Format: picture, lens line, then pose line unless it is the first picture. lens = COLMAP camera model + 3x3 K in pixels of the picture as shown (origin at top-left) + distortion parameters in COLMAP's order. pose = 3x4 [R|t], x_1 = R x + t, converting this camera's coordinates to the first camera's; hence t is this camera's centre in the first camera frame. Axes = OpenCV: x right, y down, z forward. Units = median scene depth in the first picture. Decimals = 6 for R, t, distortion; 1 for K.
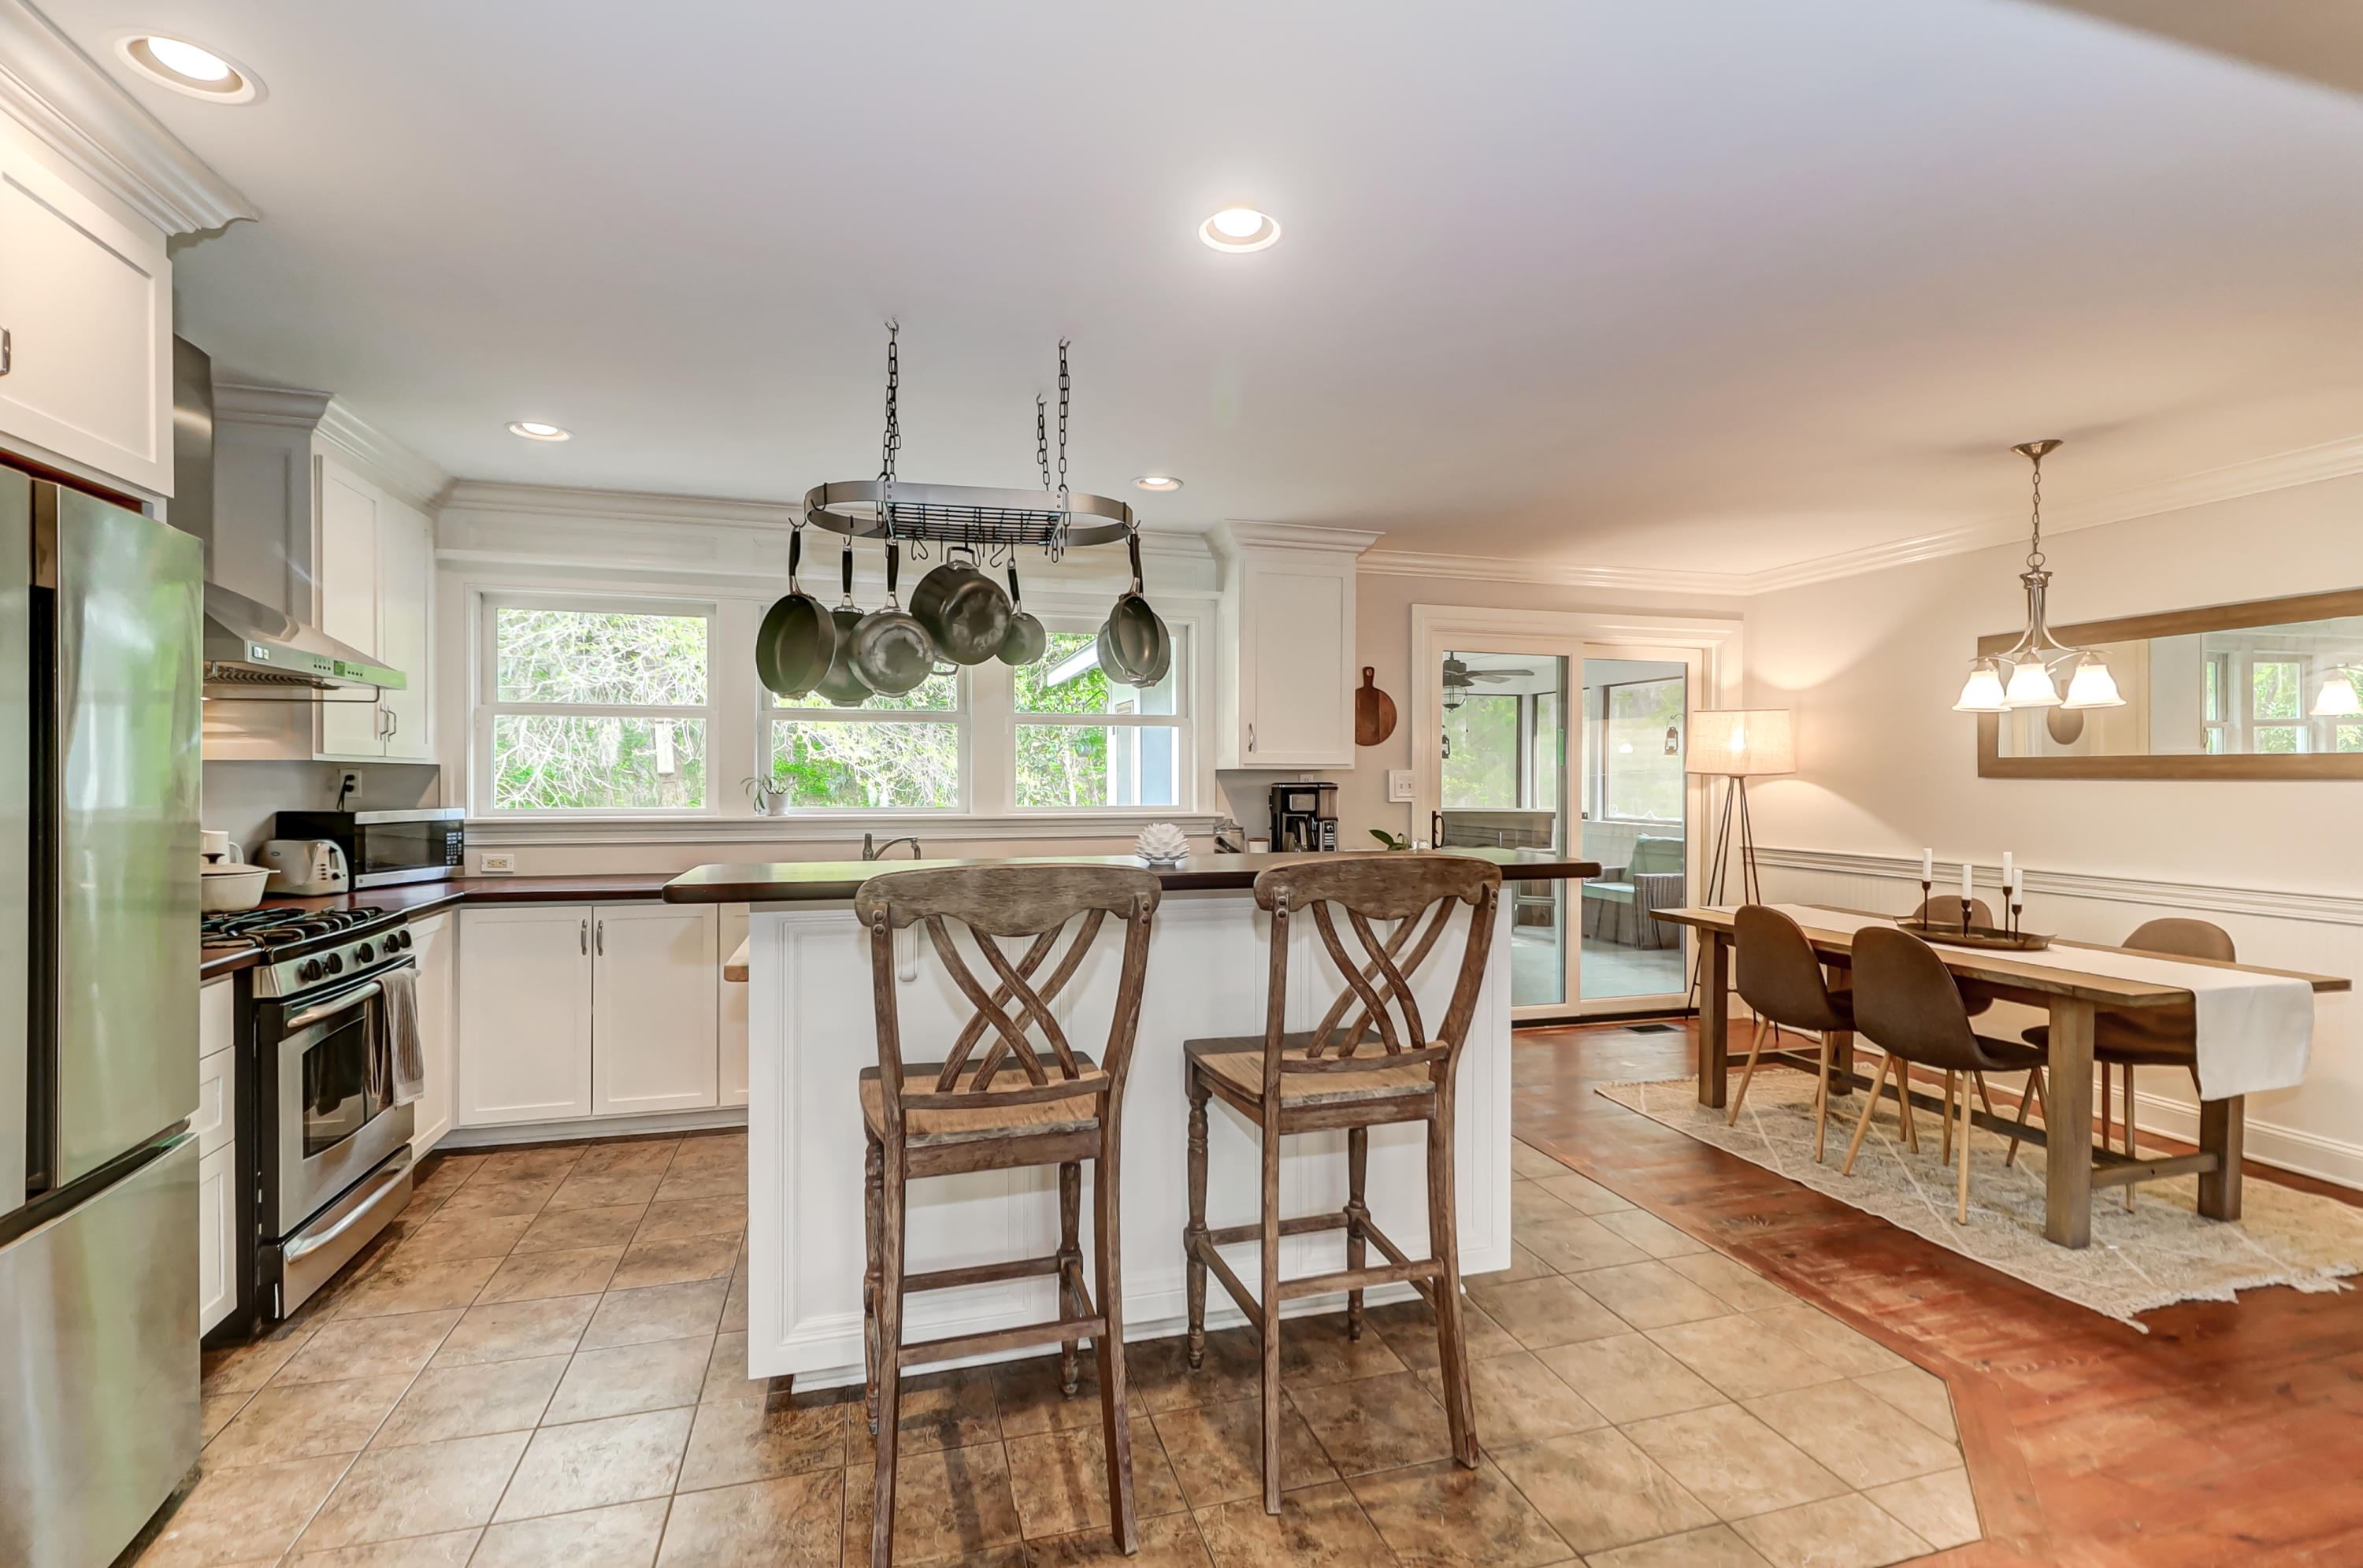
lens RADIAL K [[1077.0, 0, 1189.7], [0, 1077.0, 783.5], [0, 0, 1]] dist [0.016416, -0.011725]
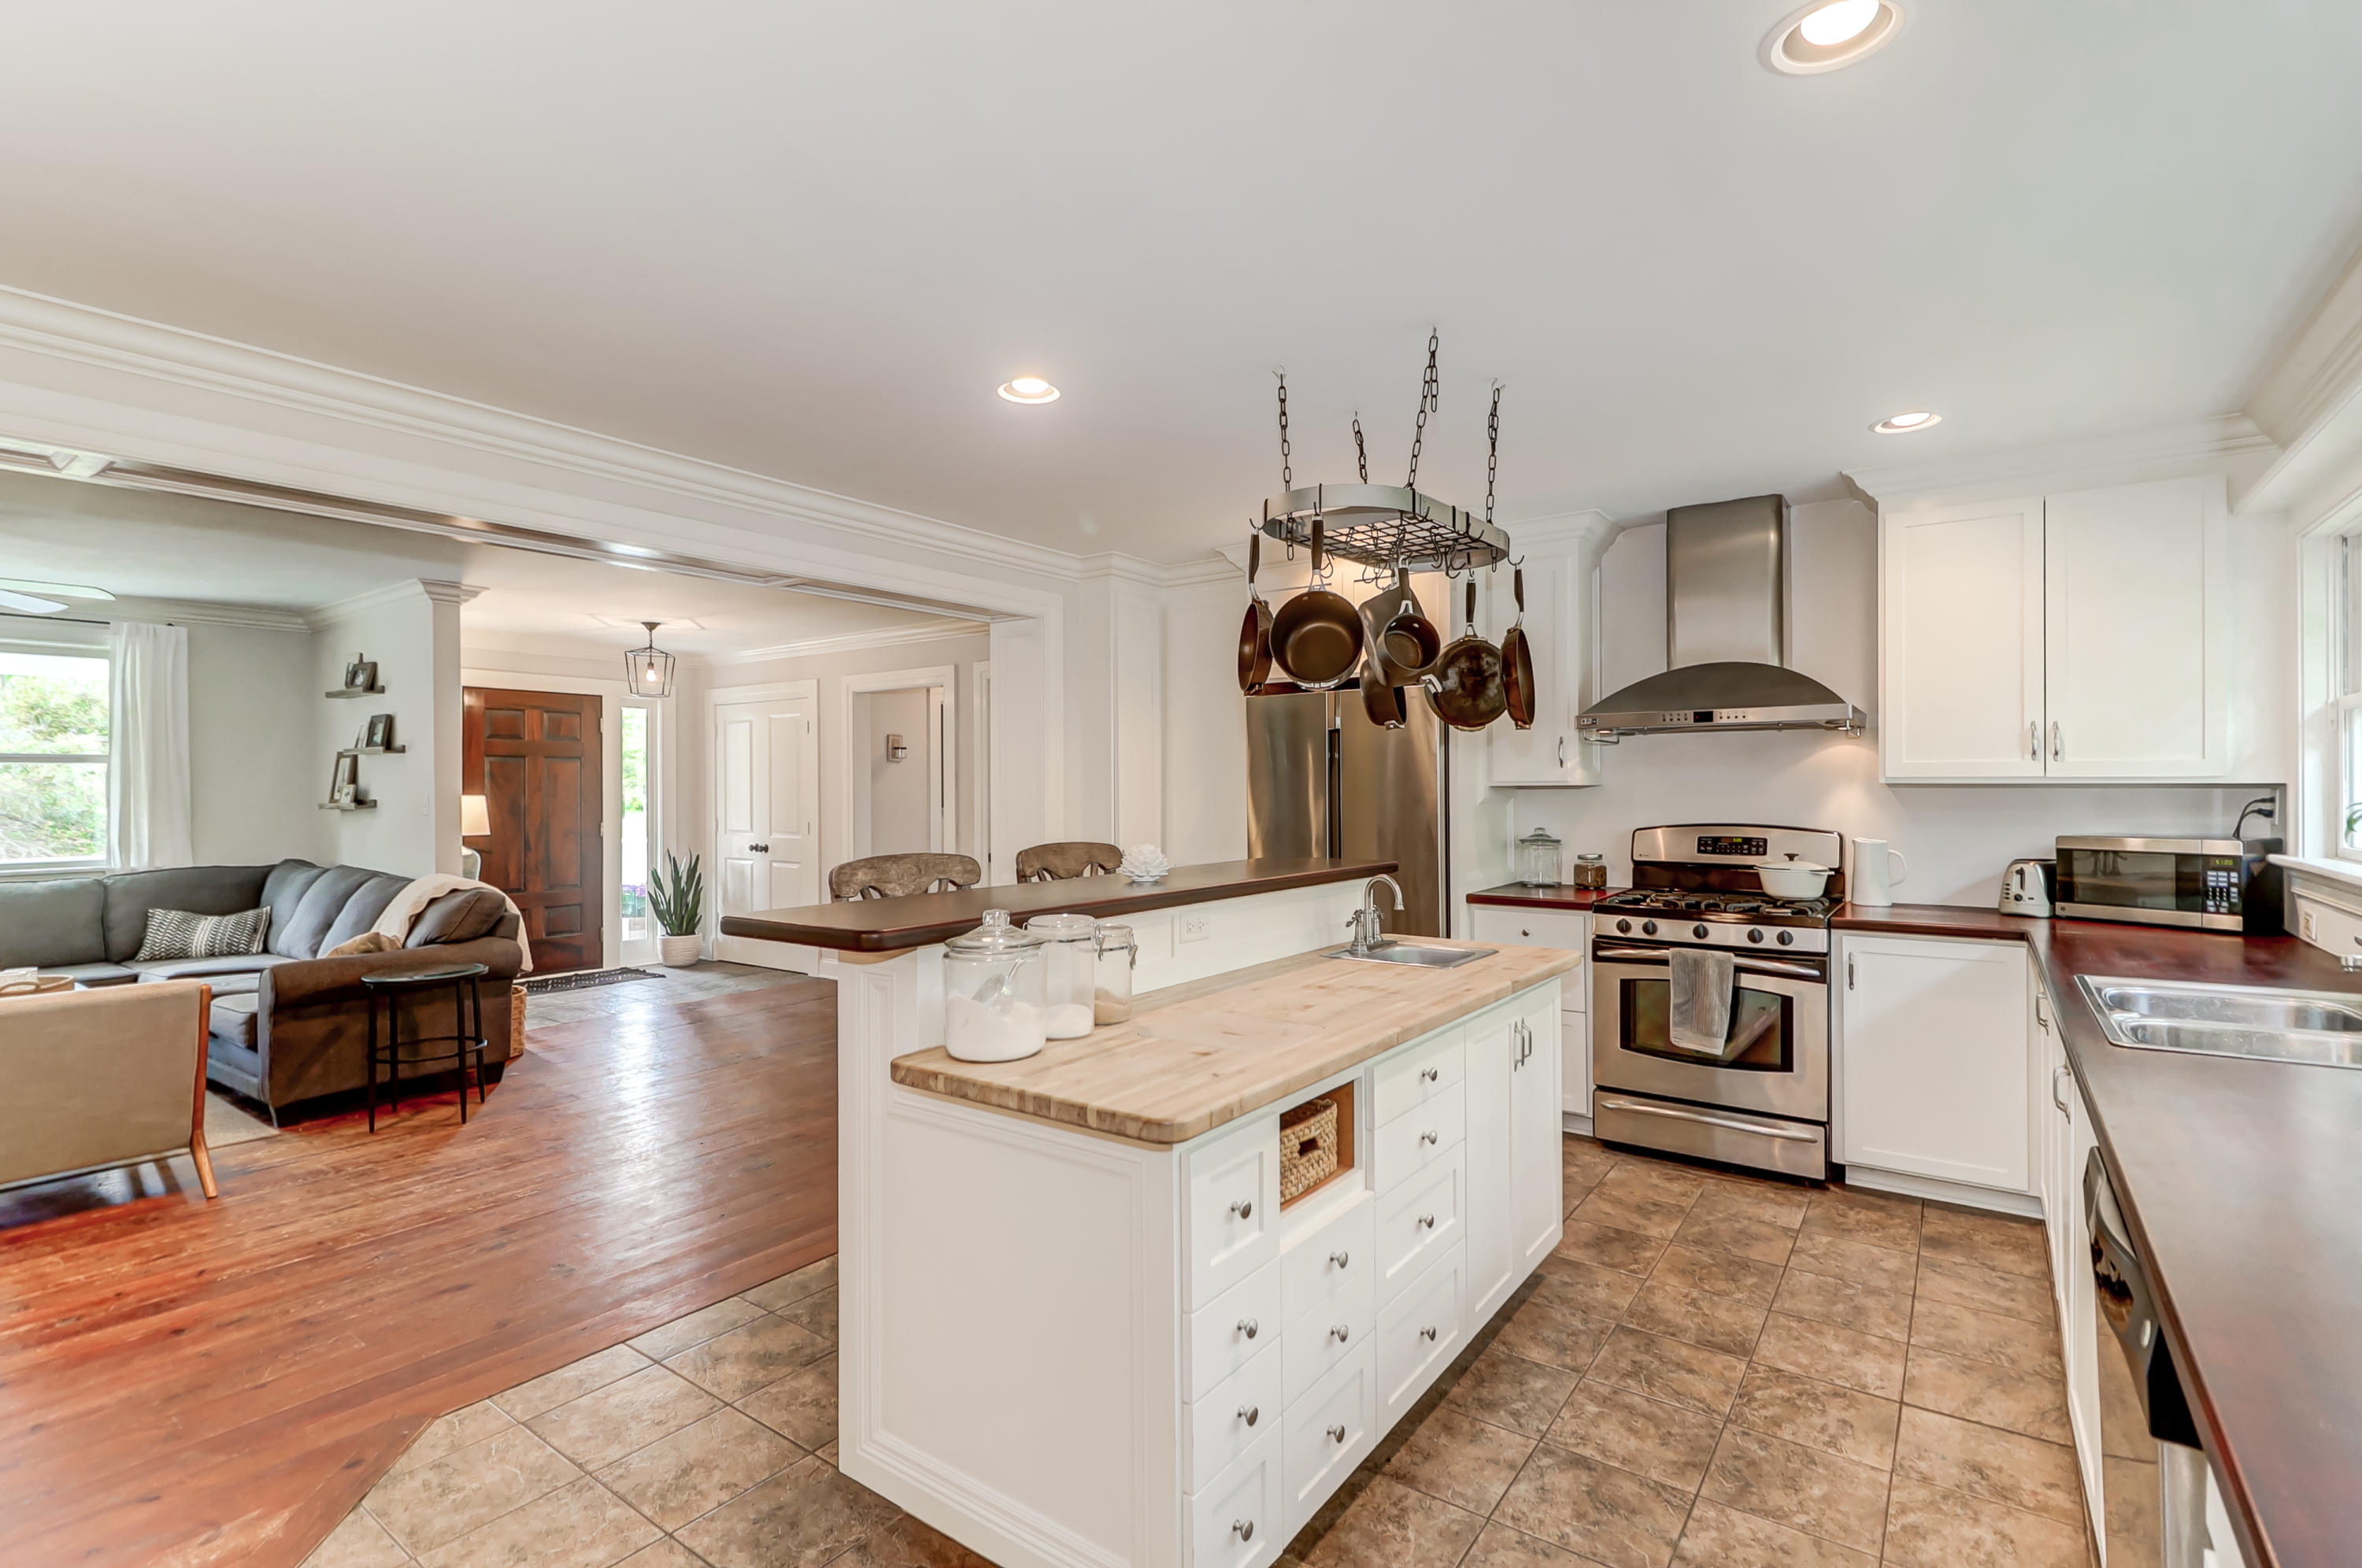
lens RADIAL K [[1076.5, 0, 1189.2], [0, 1076.5, 783.5], [0, 0, 1]] dist [0.016416, -0.011725]
pose [[-0.787468, -0.001294, -0.616354, 0.417787], [-0.003004, 0.999994, 0.001739, -0.018310], [0.616348, 0.003222, -0.787467, 1.277438]]
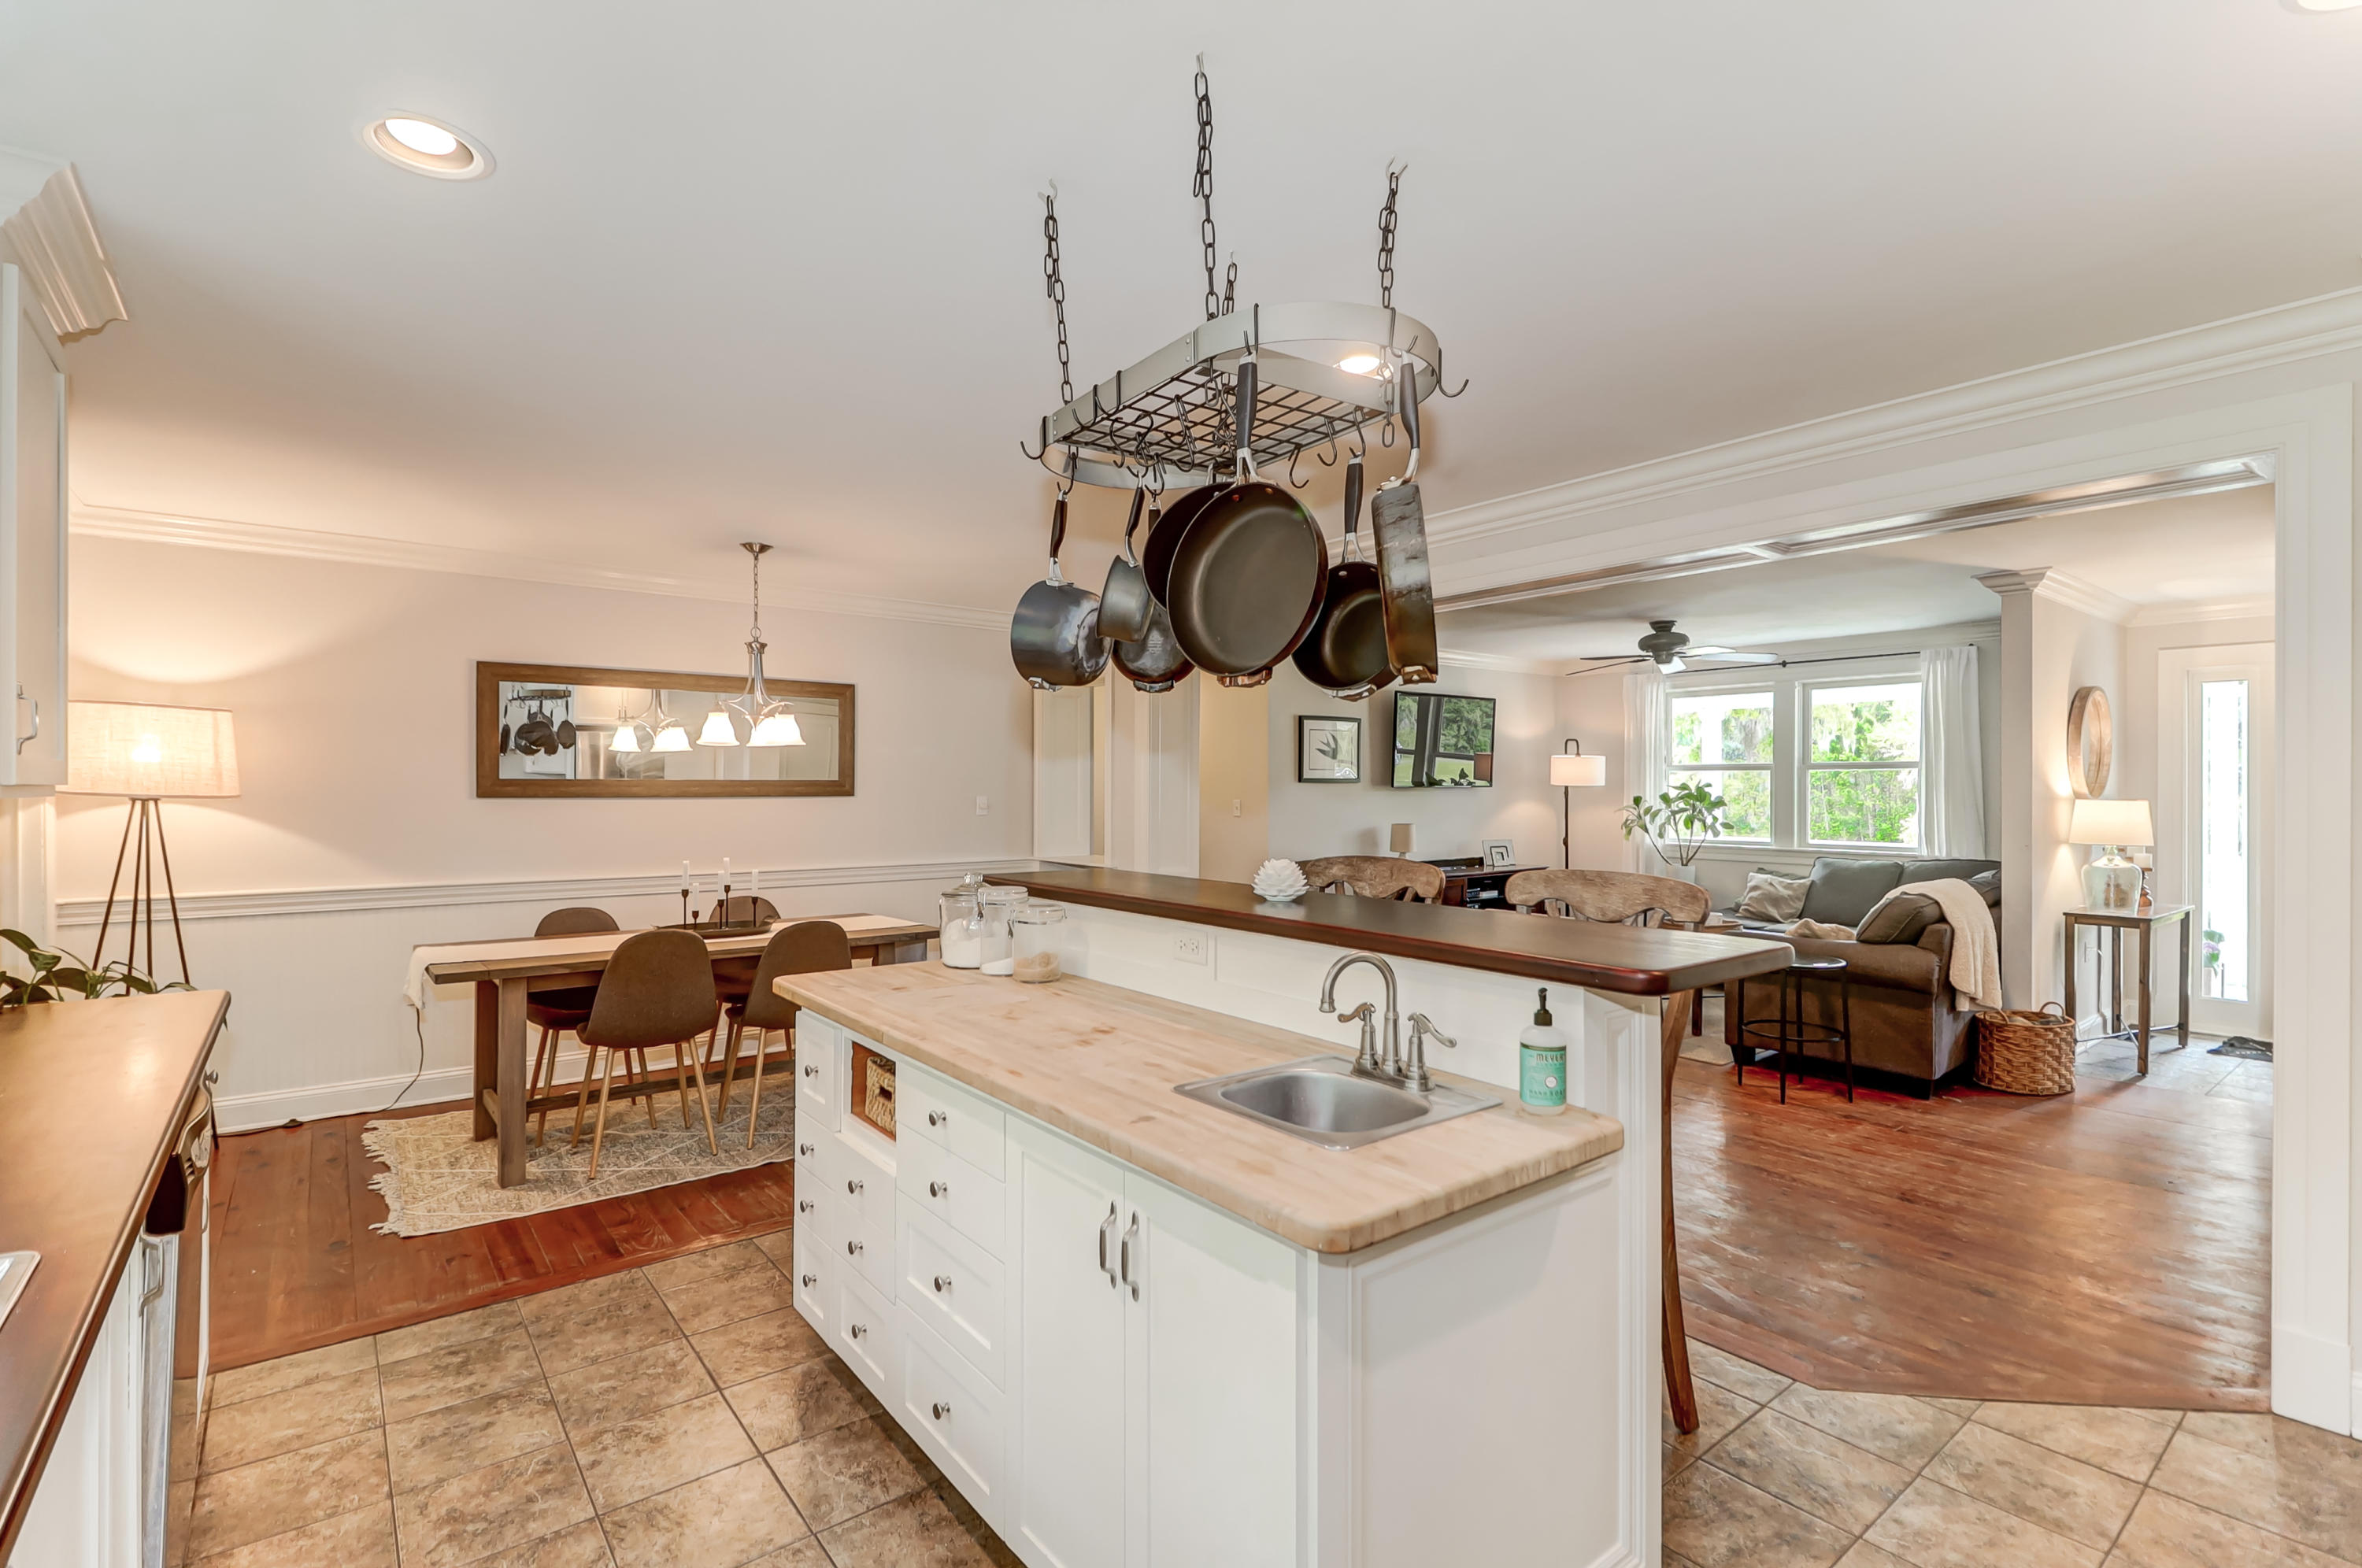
lens RADIAL K [[1079.2, 0, 1197.1], [0, 1079.2, 786.2], [0, 0, 1]] dist [0.018686, -0.013031]
pose [[-0.384530, -0.003574, 0.923106, -0.608548], [0.003890, 0.999977, 0.005492, -0.023561], [-0.923104, 0.005702, -0.384508, 0.972880]]
